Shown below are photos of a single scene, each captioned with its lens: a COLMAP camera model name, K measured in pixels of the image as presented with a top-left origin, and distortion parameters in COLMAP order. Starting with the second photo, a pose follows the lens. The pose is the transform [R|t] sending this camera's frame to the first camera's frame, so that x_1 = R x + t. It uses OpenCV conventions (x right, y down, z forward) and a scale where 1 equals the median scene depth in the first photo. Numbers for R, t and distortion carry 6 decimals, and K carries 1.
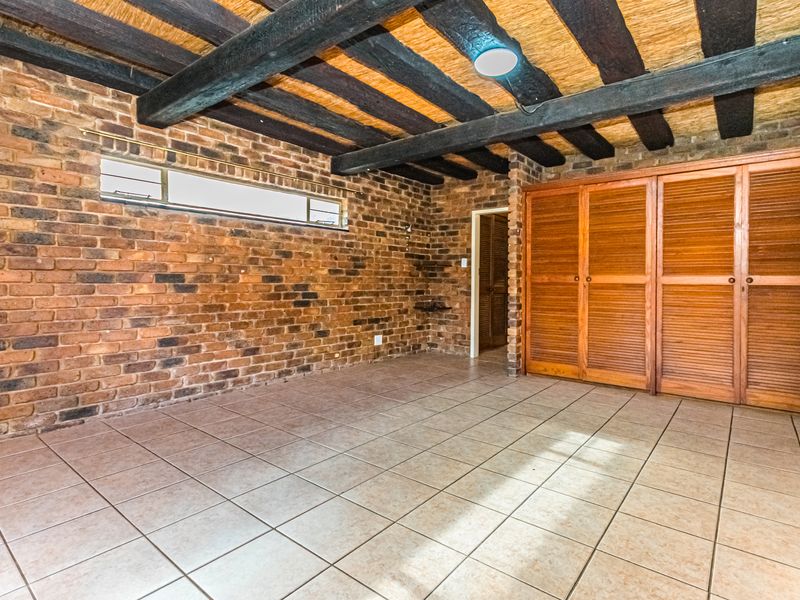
lens RADIAL K [[423.4, 0, 401.4], [0, 423.4, 278.2], [0, 0, 1]] dist [-0.002177, -0.000113]
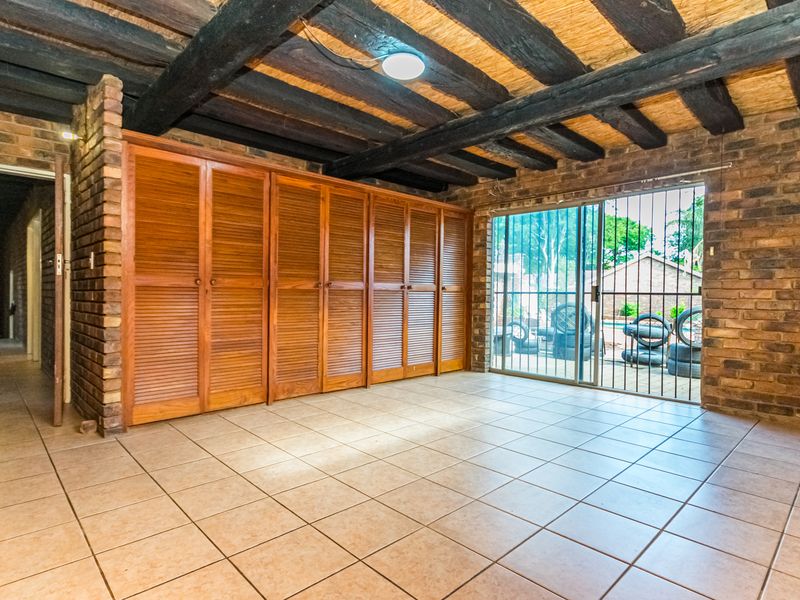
lens RADIAL K [[446.6, 0, 400.0], [0, 446.6, 300.0], [0, 0, 1]] dist [-0.002345, -0.000082]
pose [[-0.990765, -0.023244, 0.133585, 0.059445], [-0.022458, 0.999720, 0.007393, 0.025007], [-0.133720, 0.004324, -0.991010, 1.666655]]
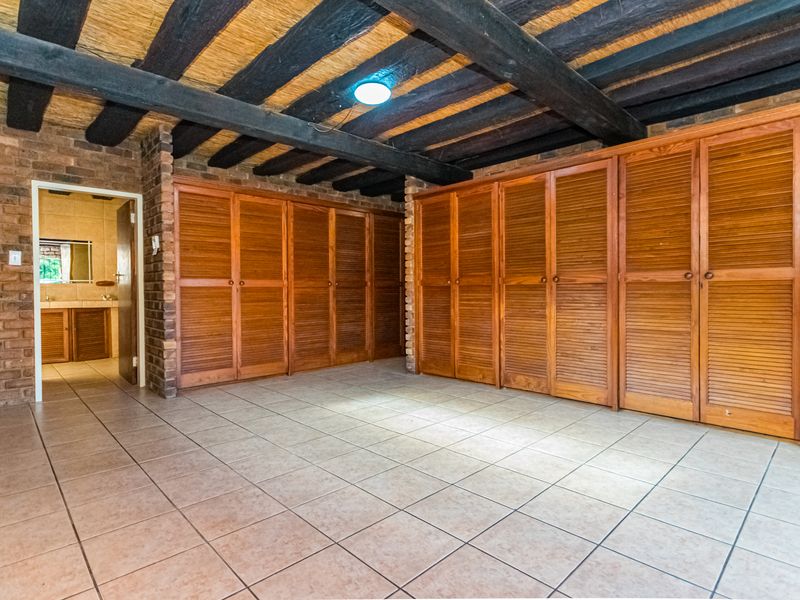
lens RADIAL K [[426.2, 0, 400.0], [0, 426.2, 300.0], [0, 0, 1]] dist [-0.001466, -0.000024]
pose [[0.129596, -0.032631, 0.991030, -0.767843], [0.001797, 0.999464, 0.032674, 0.012832], [-0.991565, -0.002453, 0.129586, 0.634541]]
